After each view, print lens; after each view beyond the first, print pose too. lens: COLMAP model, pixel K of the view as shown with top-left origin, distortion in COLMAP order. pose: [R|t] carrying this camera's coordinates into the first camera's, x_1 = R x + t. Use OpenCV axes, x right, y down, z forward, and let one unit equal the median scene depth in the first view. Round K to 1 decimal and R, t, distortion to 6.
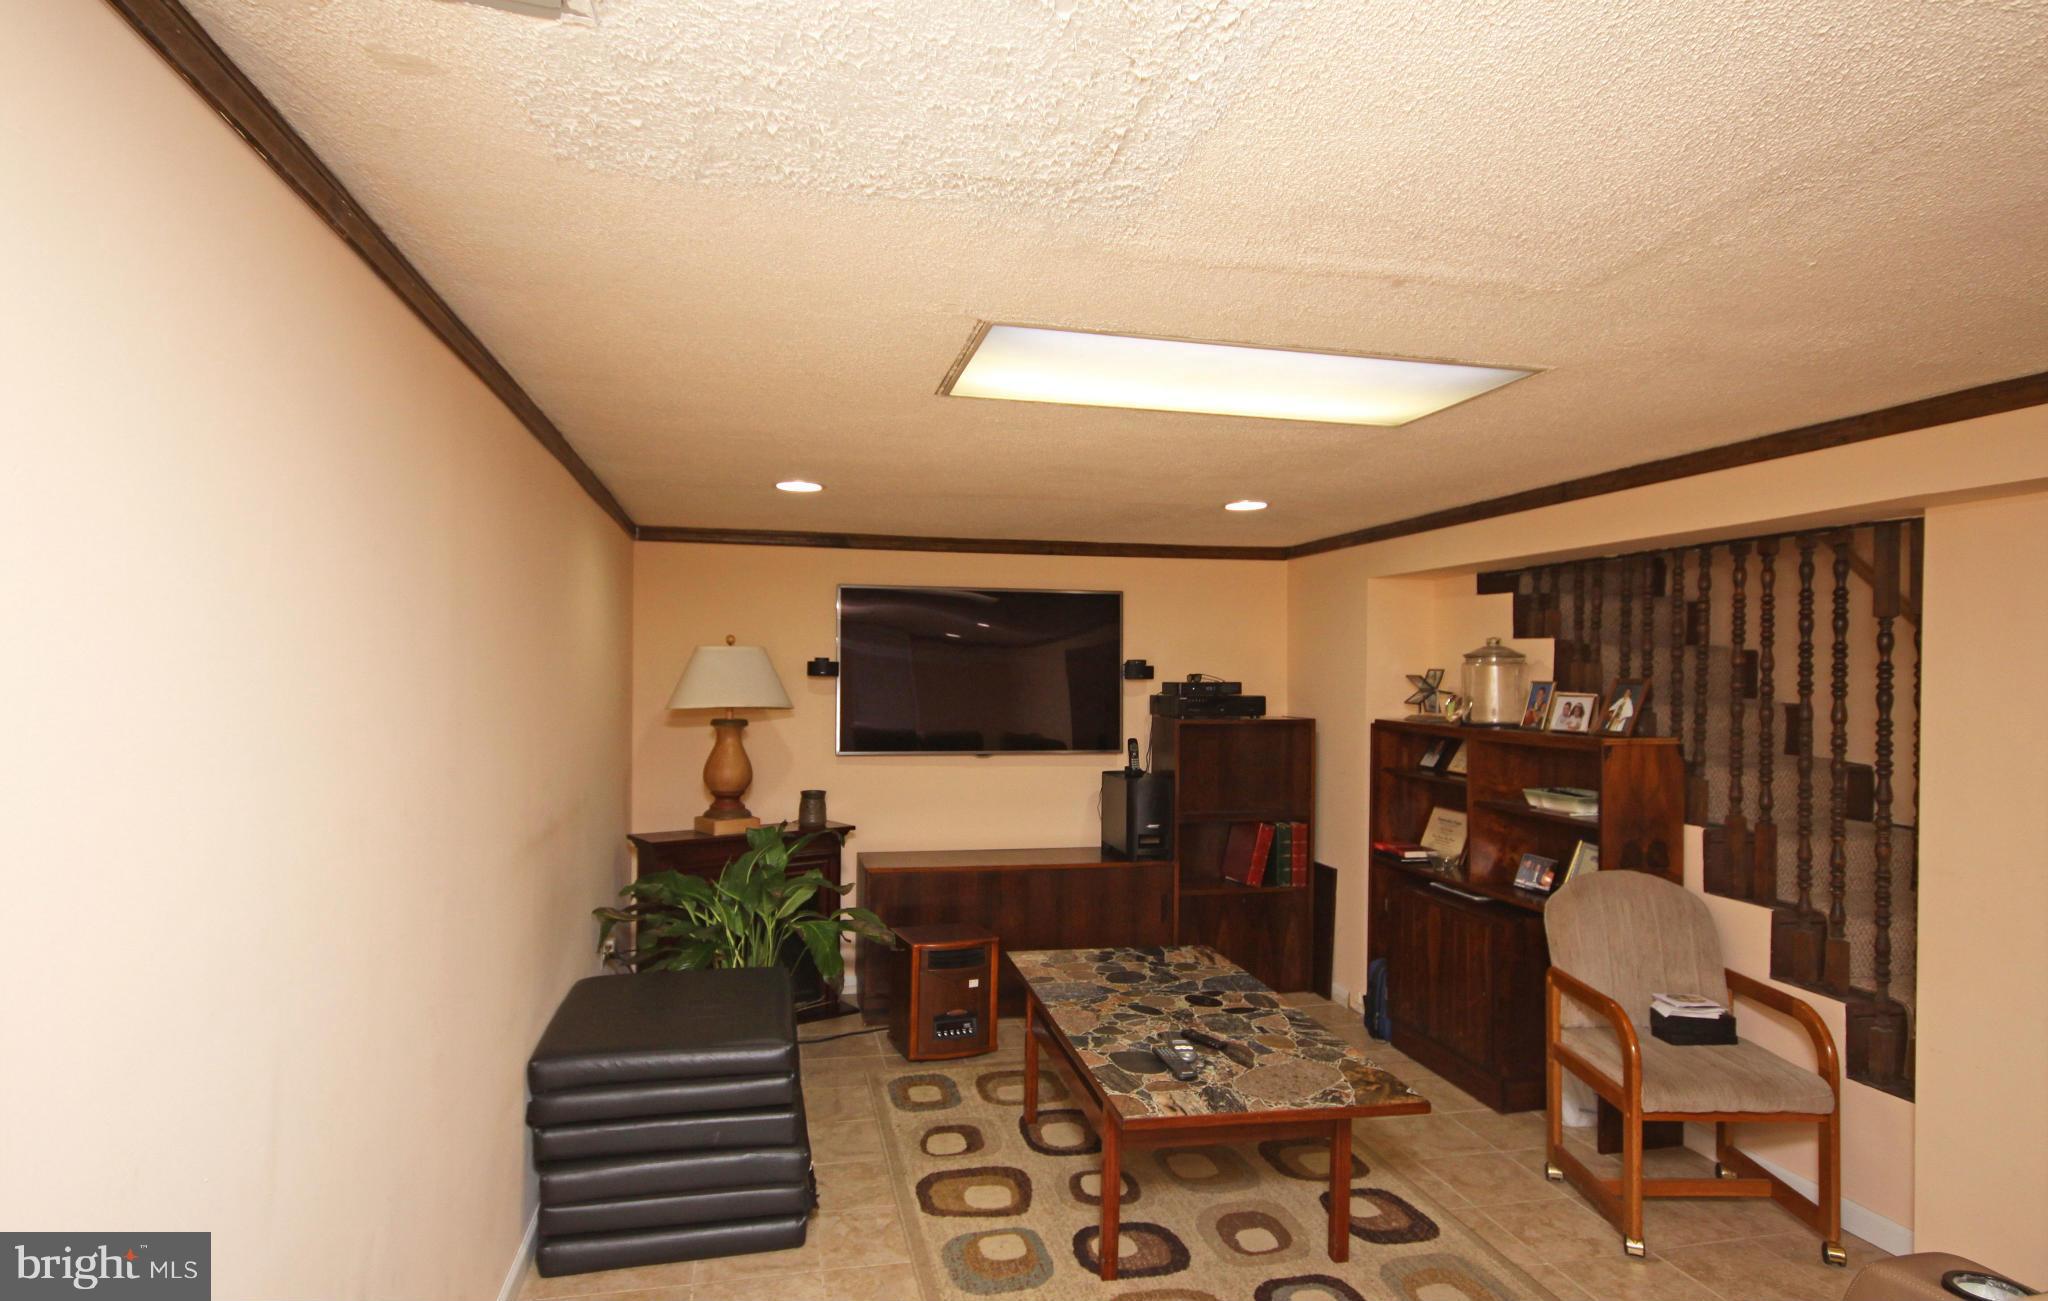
lens RADIAL K [[988.9, 0, 1024.0], [0, 988.9, 650.5], [0, 0, 1]] dist [0.012001, 0.000097]
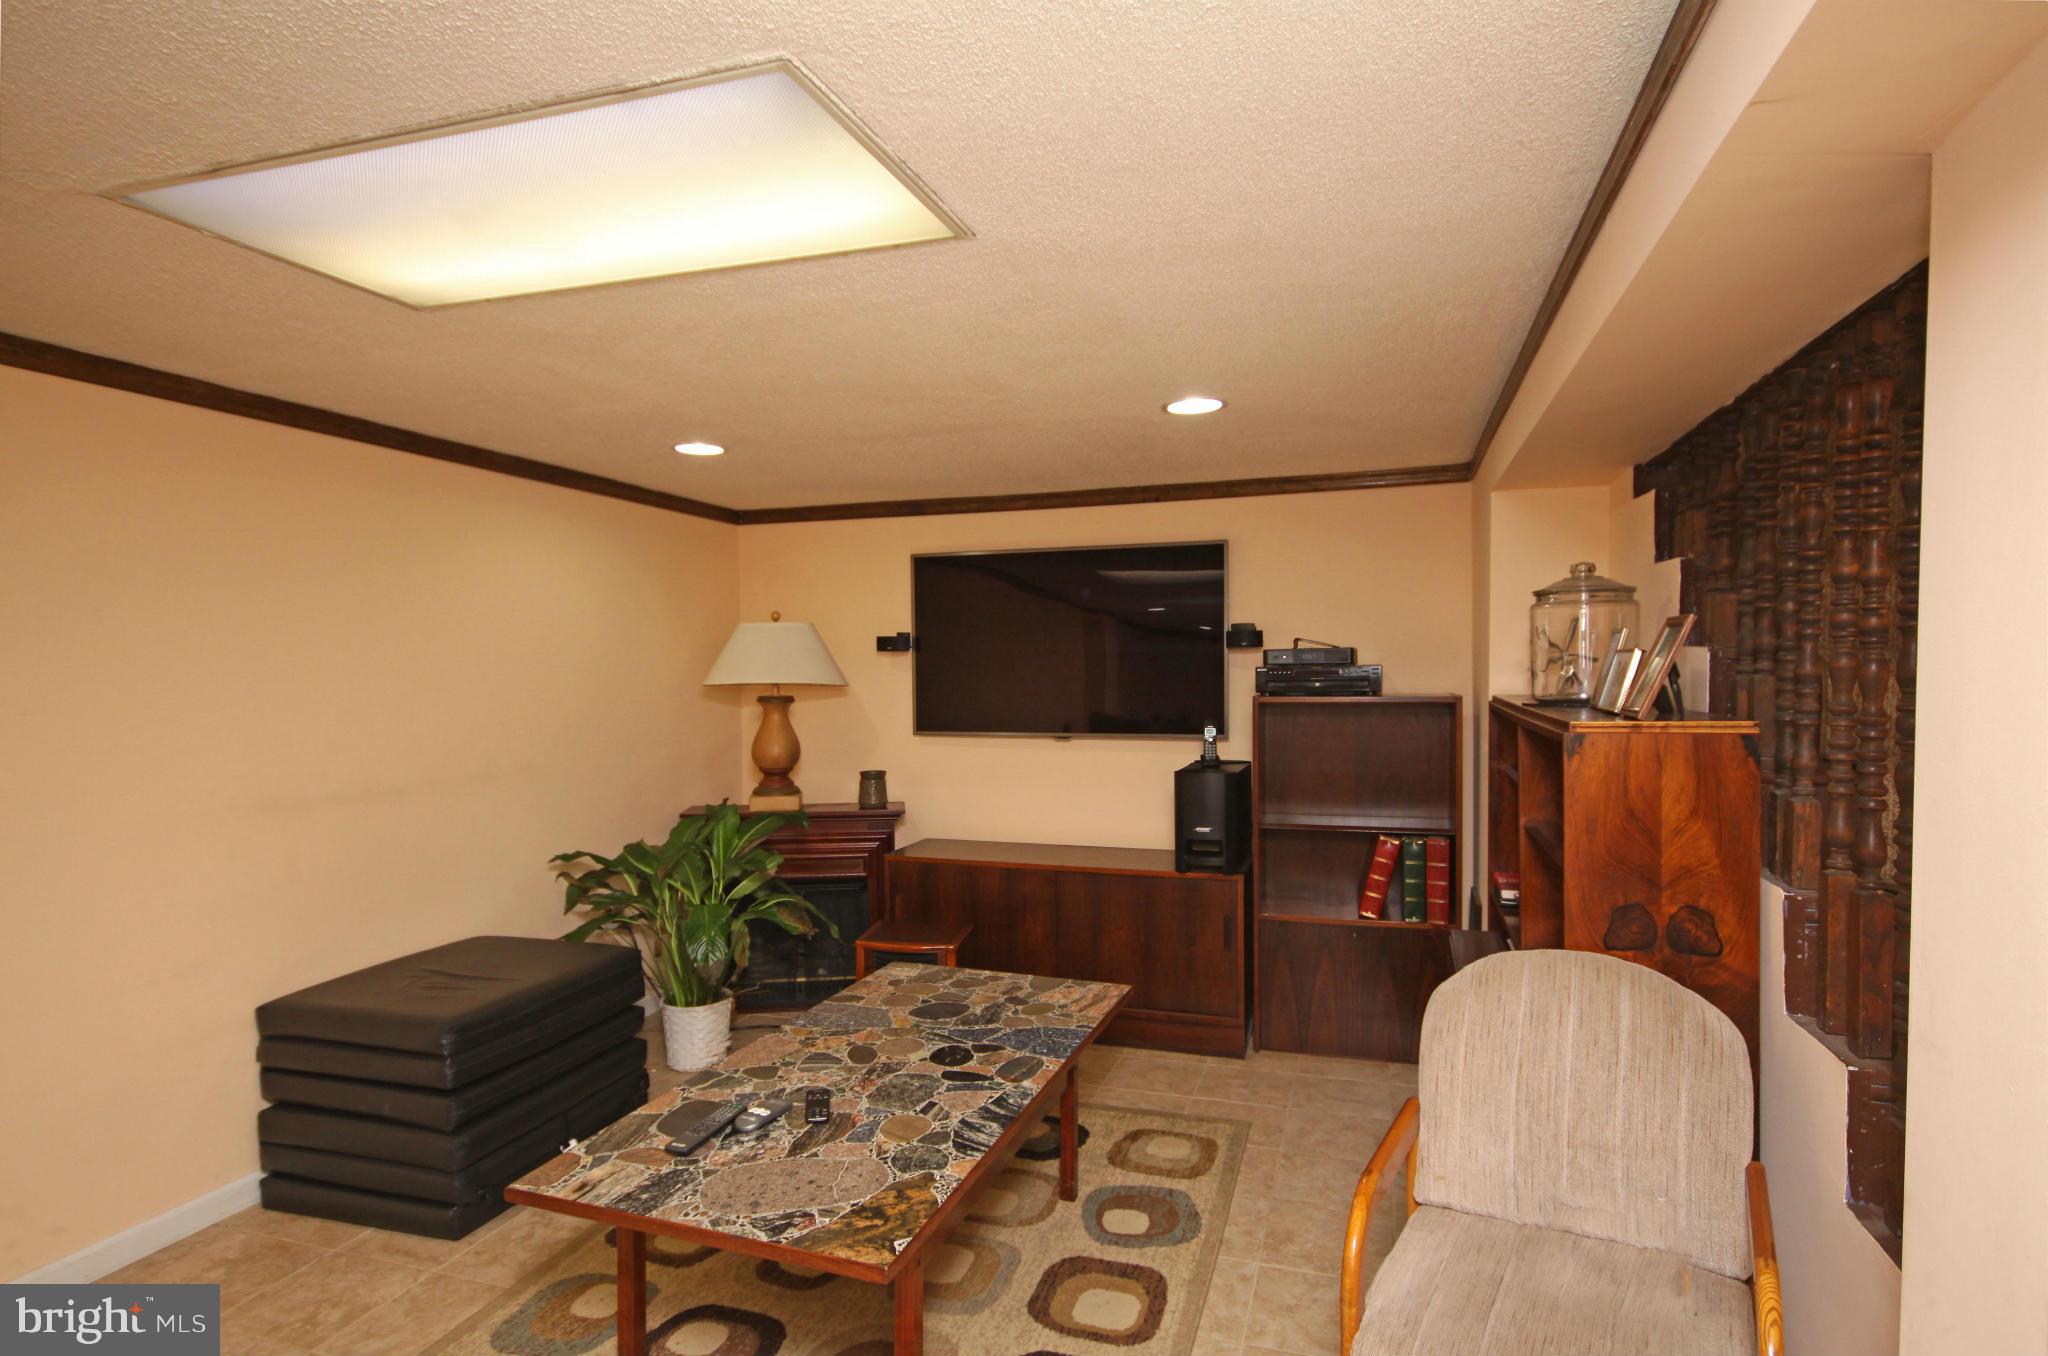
lens RADIAL K [[989.2, 0, 1024.0], [0, 989.2, 678.0], [0, 0, 1]] dist [0.004470, -0.000321]
pose [[0.881319, -0.009121, -0.472434, 0.457486], [0.029197, 0.998954, 0.035181, 0.027495], [0.471619, -0.044799, 0.880664, 0.279401]]
